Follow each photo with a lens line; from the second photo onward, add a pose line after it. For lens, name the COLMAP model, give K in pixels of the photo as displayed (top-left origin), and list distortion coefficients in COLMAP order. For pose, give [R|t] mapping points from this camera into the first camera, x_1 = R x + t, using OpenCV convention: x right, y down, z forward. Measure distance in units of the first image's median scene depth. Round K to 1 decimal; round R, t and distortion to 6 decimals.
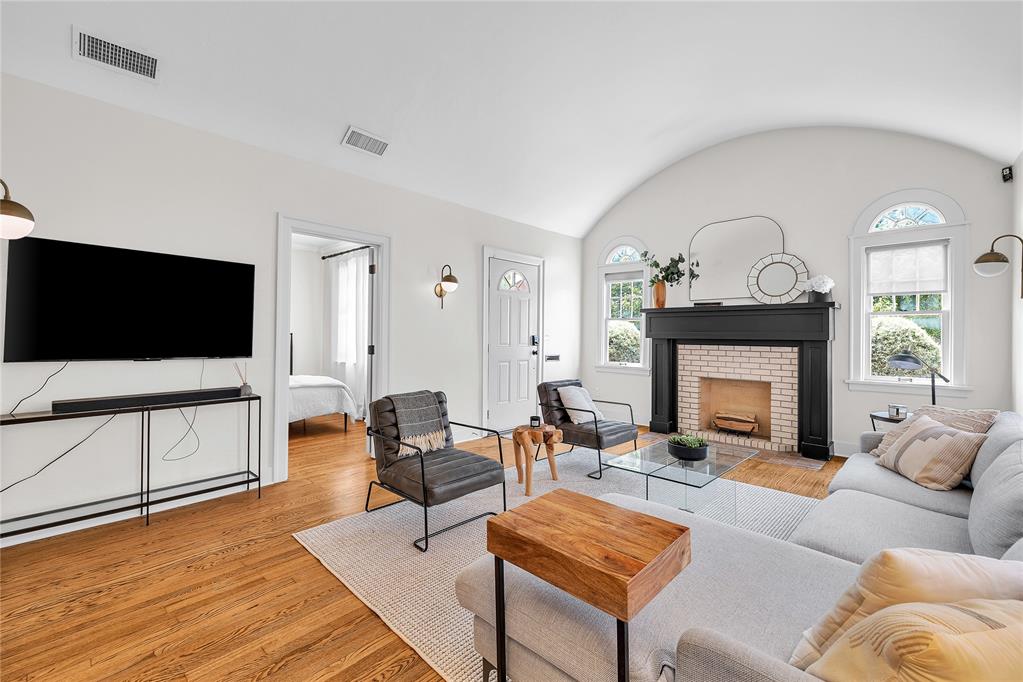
lens RADIAL K [[429.1, 0, 511.5], [0, 429.1, 335.8], [0, 0, 1]] dist [0.000228, -0.000052]
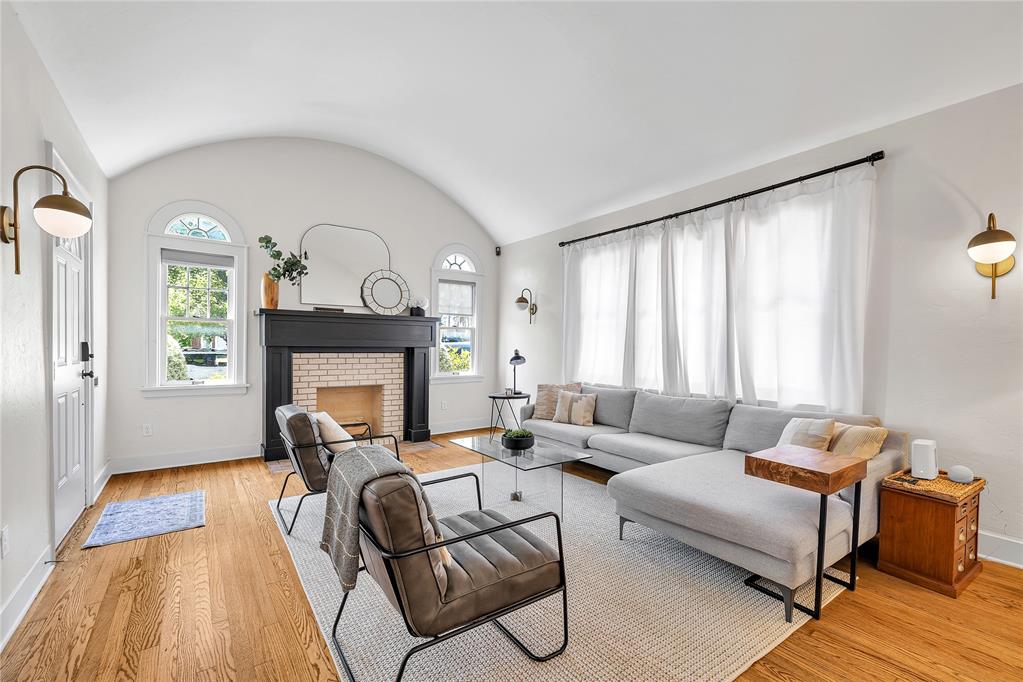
lens RADIAL K [[437.1, 0, 507.3], [0, 437.1, 355.6], [0, 0, 1]] dist [-0.000271, -0.000060]
pose [[0.193549, -0.026022, 0.980745, -0.419429], [-0.005214, 0.999607, 0.027551, -0.001162], [-0.981077, -0.010446, 0.193338, 0.434704]]
